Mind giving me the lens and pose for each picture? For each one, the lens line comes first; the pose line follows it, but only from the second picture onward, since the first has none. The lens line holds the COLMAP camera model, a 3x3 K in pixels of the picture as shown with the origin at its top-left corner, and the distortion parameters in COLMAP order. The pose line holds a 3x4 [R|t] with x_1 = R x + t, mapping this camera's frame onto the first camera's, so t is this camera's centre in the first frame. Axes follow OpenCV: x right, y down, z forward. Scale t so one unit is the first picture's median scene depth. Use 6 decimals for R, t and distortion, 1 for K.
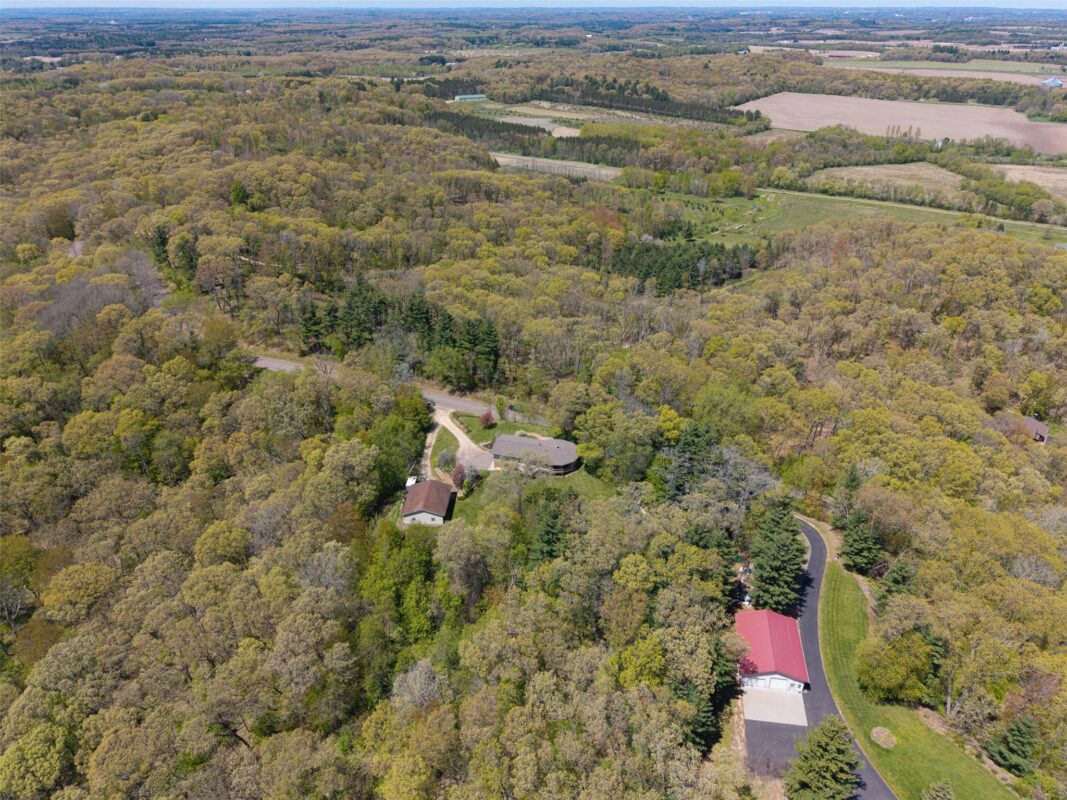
lens RADIAL K [[712.7, 0, 533.5], [0, 712.7, 400.0], [0, 0, 1]] dist [-0.000084, -0.008879]
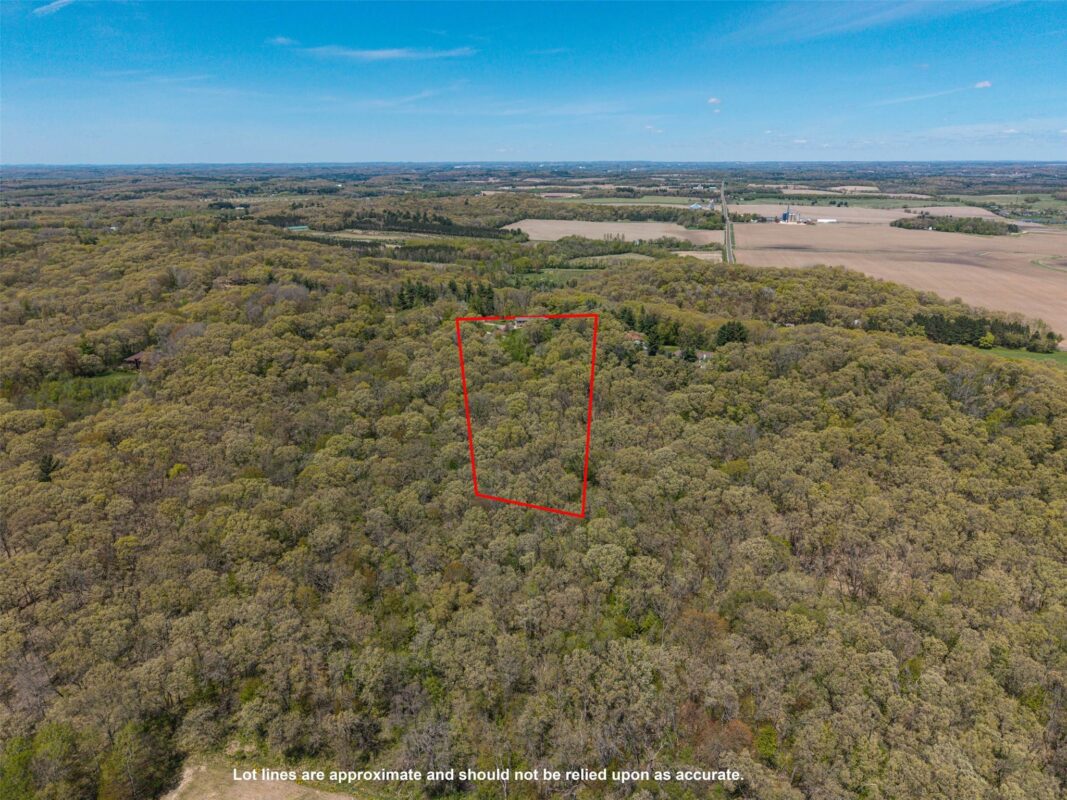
lens RADIAL K [[712.7, 0, 533.5], [0, 712.7, 400.0], [0, 0, 1]] dist [-0.000084, -0.008879]
pose [[0.934855, -0.113835, 0.336286, -0.146209], [0.172933, 0.973244, -0.151293, 0.122896], [-0.310067, 0.199592, 0.929528, -0.219501]]
